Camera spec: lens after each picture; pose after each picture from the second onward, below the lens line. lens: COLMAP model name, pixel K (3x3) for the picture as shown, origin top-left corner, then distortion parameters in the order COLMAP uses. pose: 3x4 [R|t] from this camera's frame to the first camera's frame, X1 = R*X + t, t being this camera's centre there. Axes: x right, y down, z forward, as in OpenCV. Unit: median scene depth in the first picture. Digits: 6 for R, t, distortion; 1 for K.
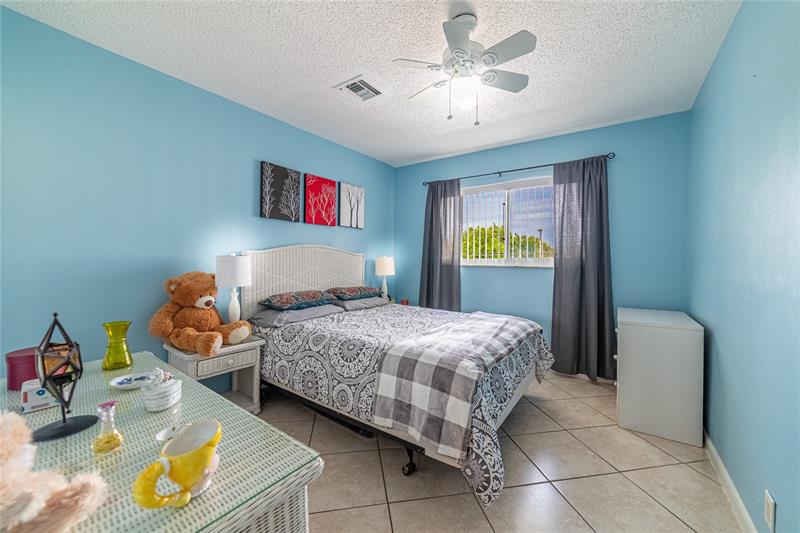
lens RADIAL K [[304.4, 0, 400.6], [0, 304.4, 262.6], [0, 0, 1]] dist [-0.003967, -0.000025]
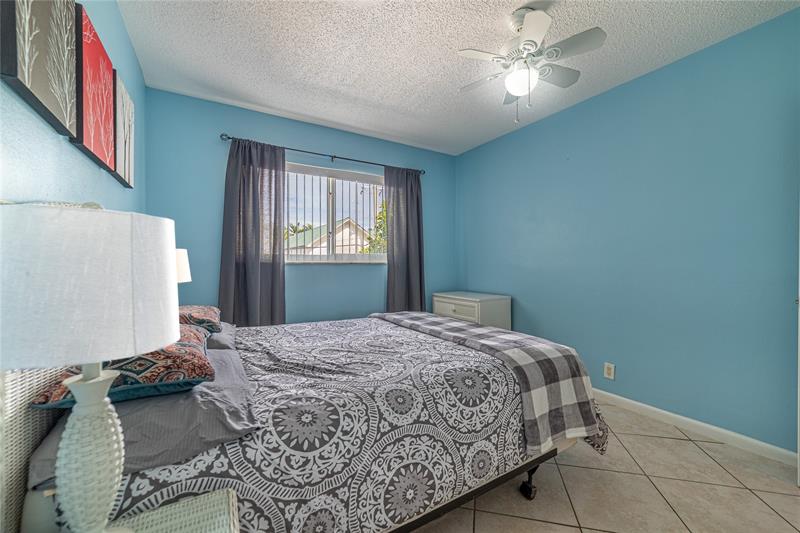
lens RADIAL K [[319.5, 0, 400.5], [0, 319.5, 264.6], [0, 0, 1]] dist [-0.001259, -0.000079]
pose [[0.411306, -0.018900, 0.911301, -0.495775], [0.019641, 0.999737, 0.011869, 0.009623], [-0.911286, 0.013017, 0.411569, 0.502589]]
